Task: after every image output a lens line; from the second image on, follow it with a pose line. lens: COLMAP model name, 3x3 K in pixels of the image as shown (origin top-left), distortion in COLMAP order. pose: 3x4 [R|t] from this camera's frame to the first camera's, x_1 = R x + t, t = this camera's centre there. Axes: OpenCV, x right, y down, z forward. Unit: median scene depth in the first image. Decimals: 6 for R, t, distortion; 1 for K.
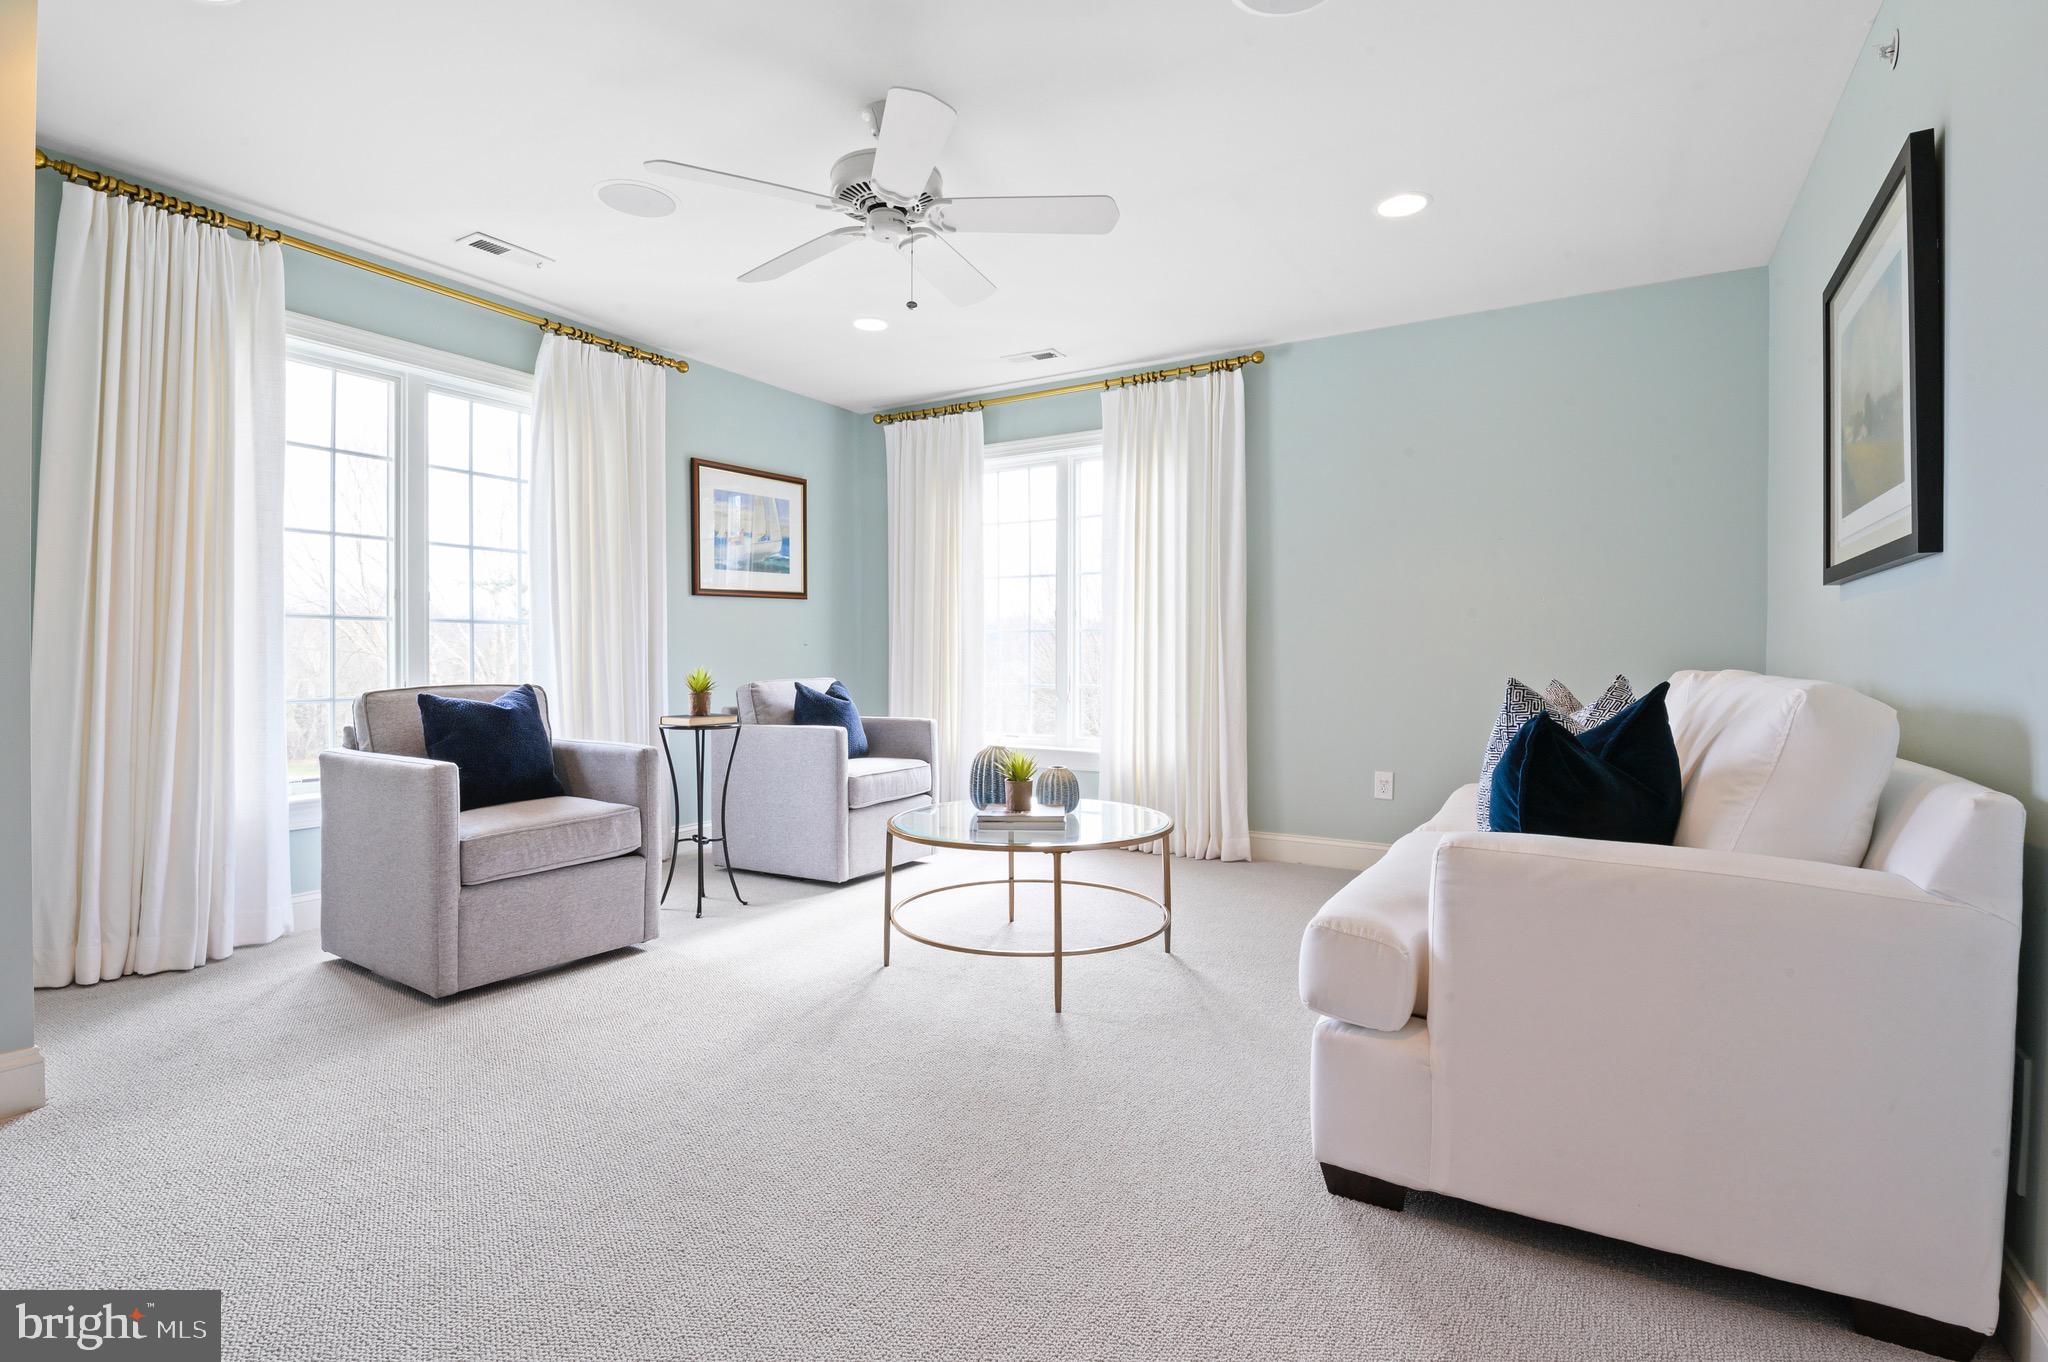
lens RADIAL K [[960.7, 0, 1026.1], [0, 960.7, 663.8], [0, 0, 1]] dist [0.003836, -0.011657]
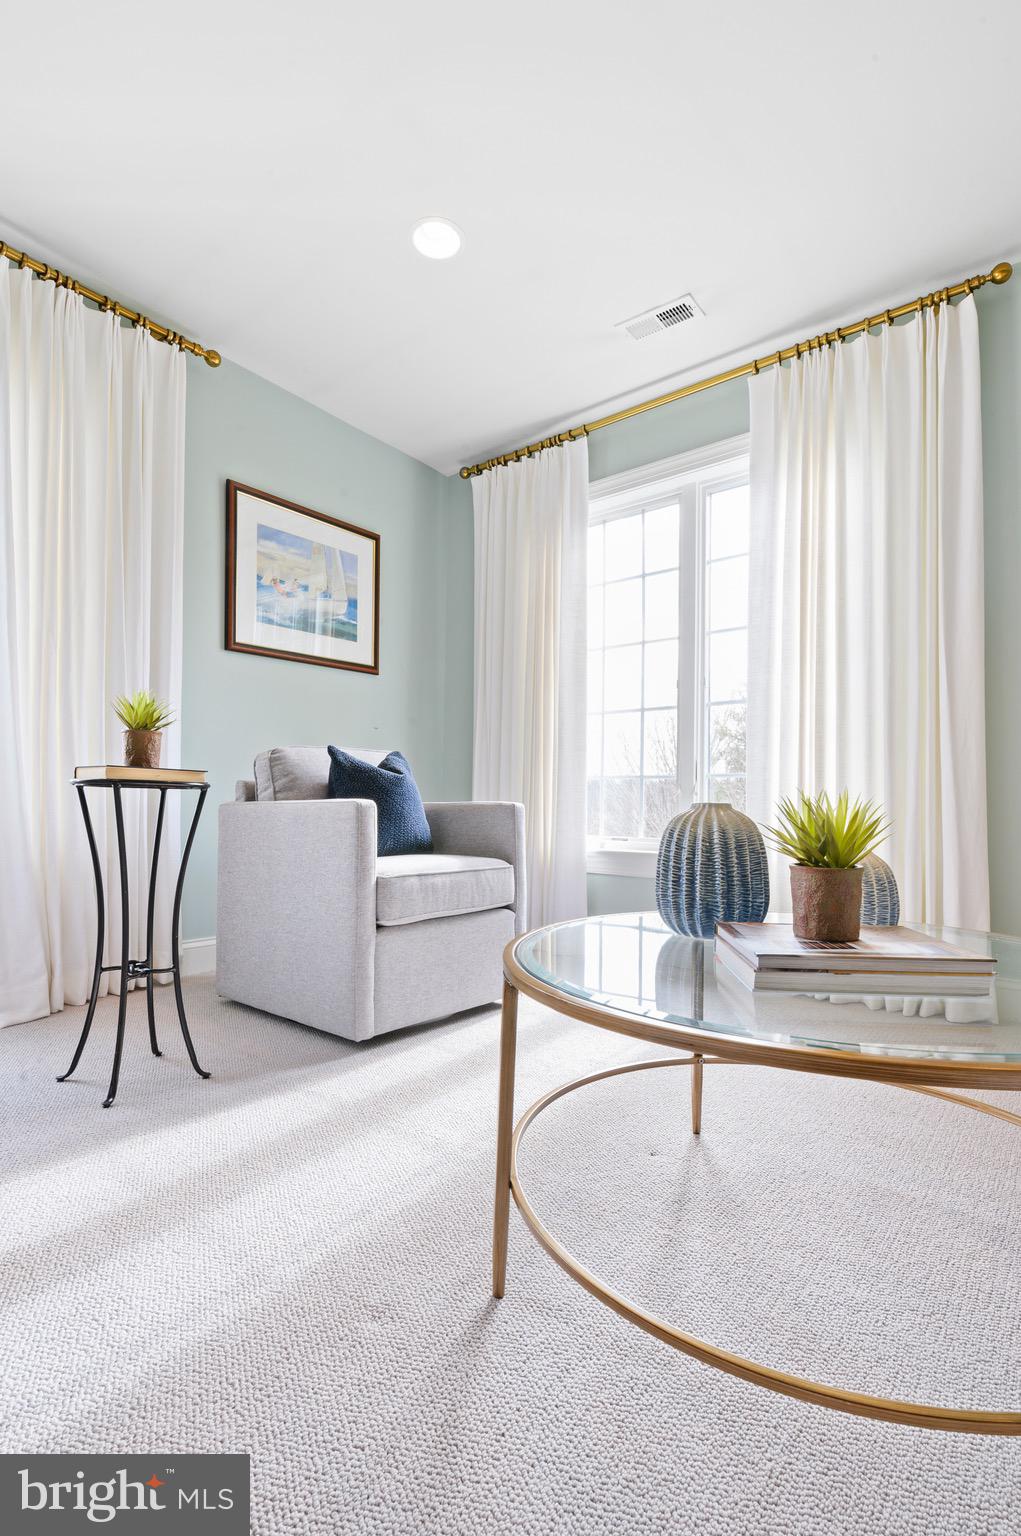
lens RADIAL K [[720.5, 0, 506.3], [0, 720.5, 791.6], [0, 0, 1]] dist [0.003836, -0.011657]
pose [[0.990827, 0.008921, -0.134840, -0.038505], [-0.012632, 0.999564, -0.026694, 0.072452], [0.134544, 0.028152, 0.990508, 0.528034]]
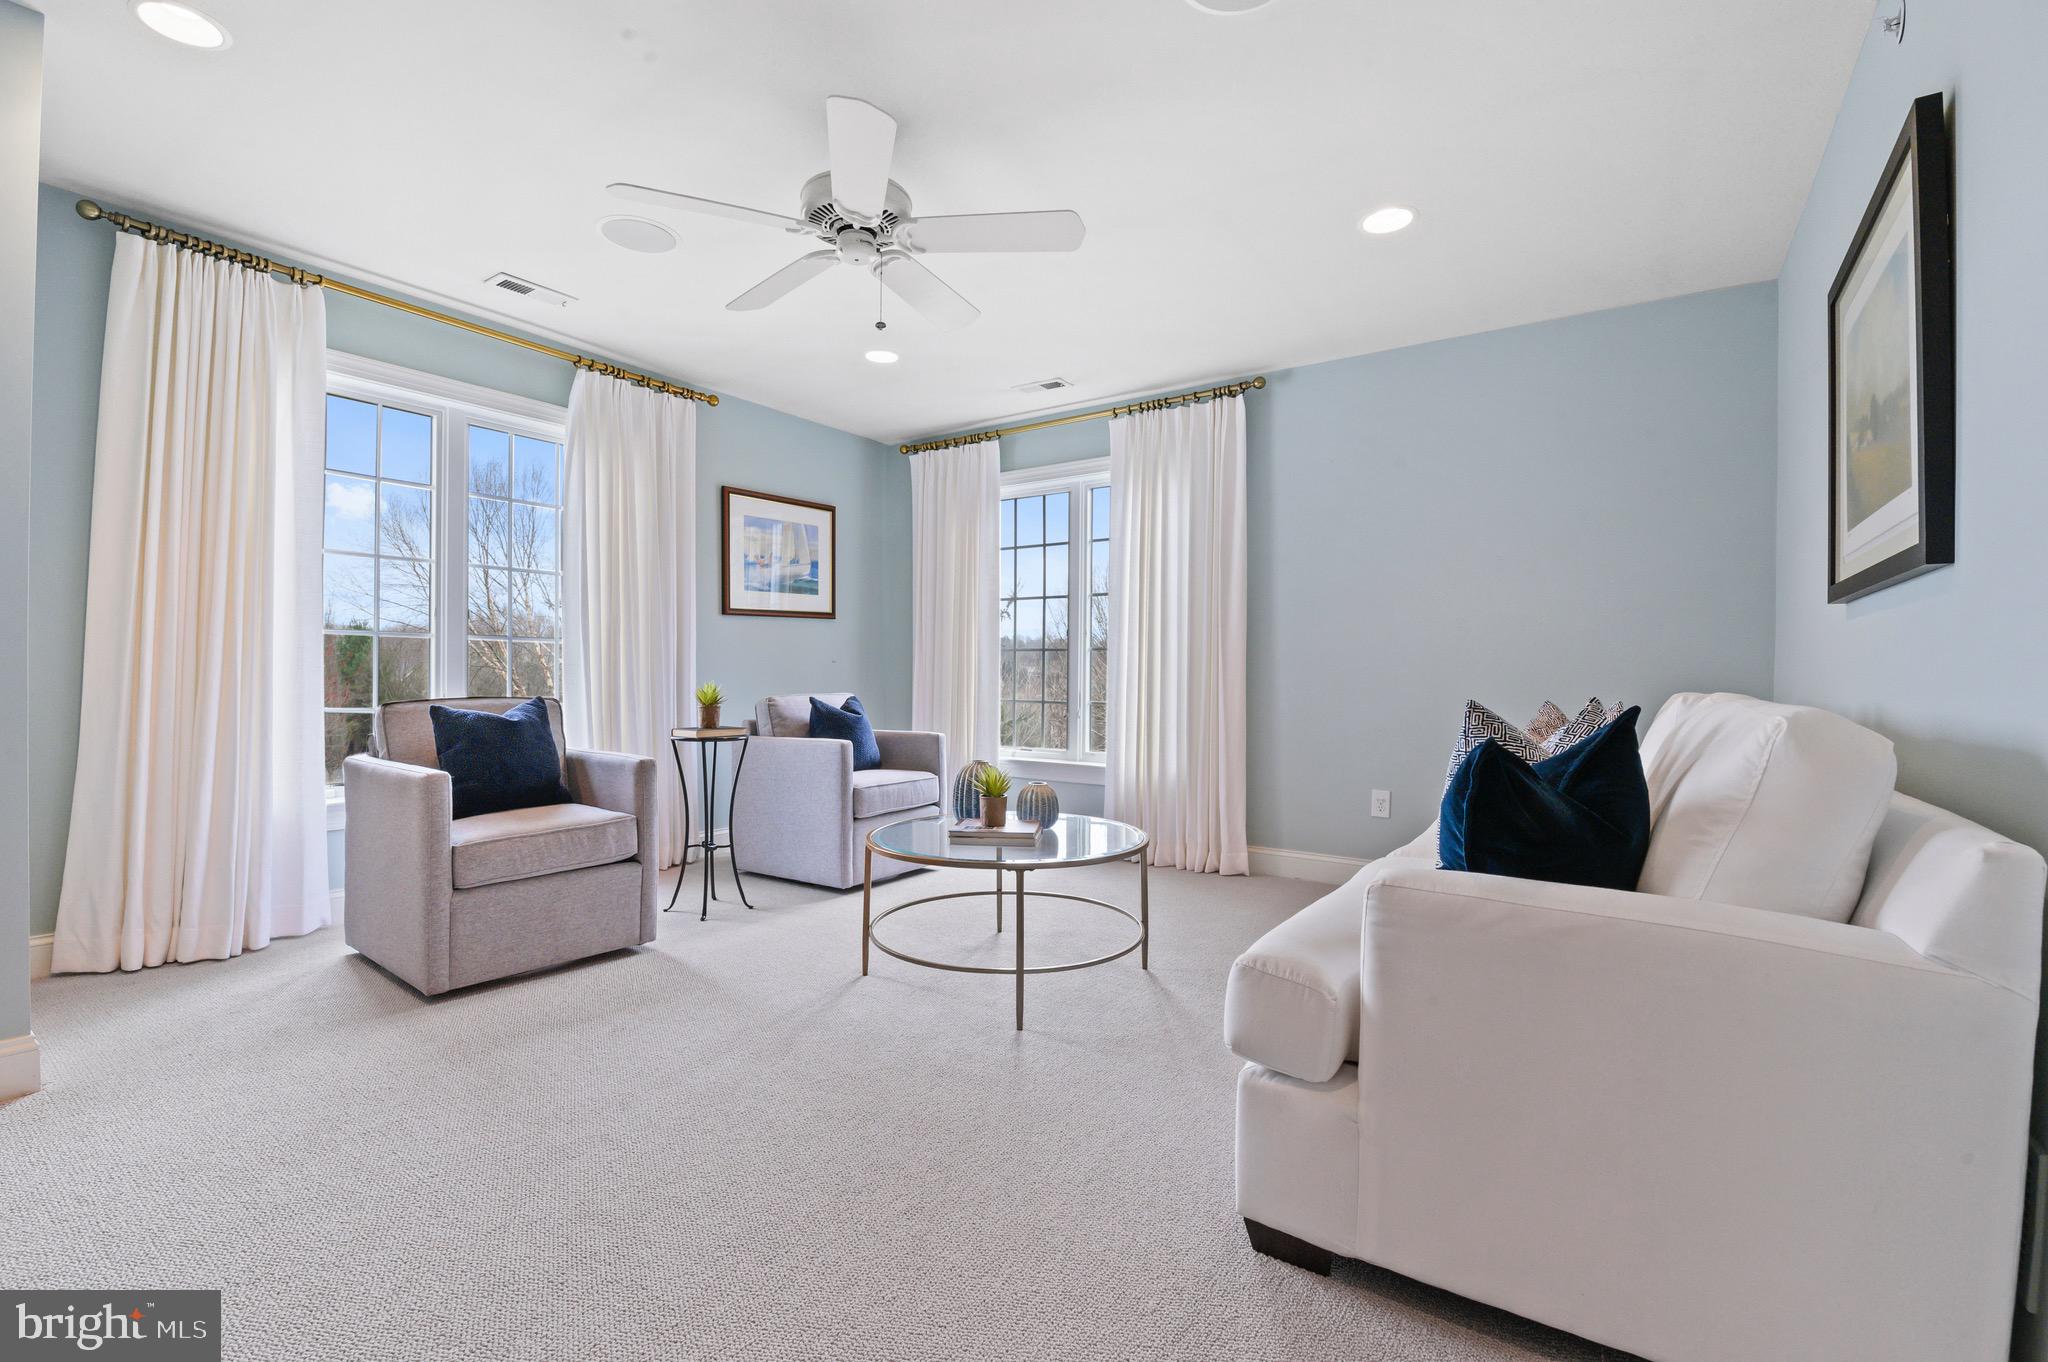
lens RADIAL K [[877.8, 0, 1024.0], [0, 877.8, 681.0], [0, 0, 1]] dist [-0.002202, -0.010346]
pose [[0.997782, 0.007094, -0.066184, 0.063059], [-0.007072, 0.999975, 0.000560, -0.000577], [0.066186, -0.000091, 0.997807, 0.059098]]
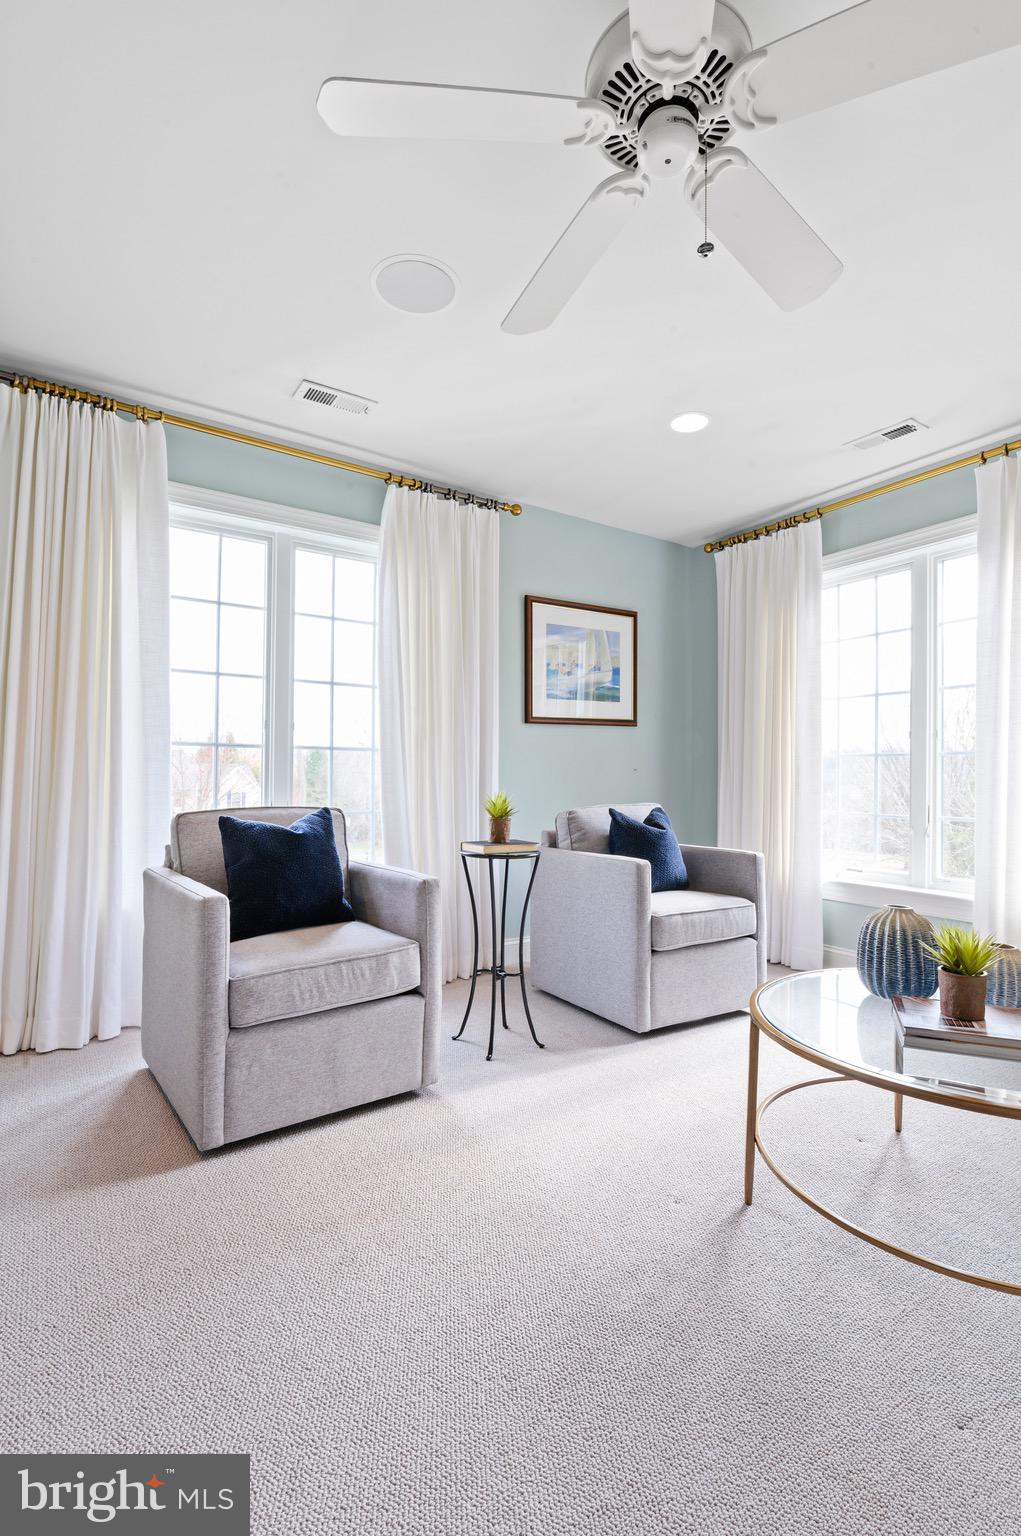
lens RADIAL K [[710.2, 0, 509.6], [0, 710.2, 772.7], [0, 0, 1]] dist [0.001184, -0.009782]
pose [[0.897792, 0.003525, -0.440406, -0.016621], [-0.011110, 0.999831, -0.014645, -0.005296], [0.440280, 0.018041, 0.897679, 0.339935]]
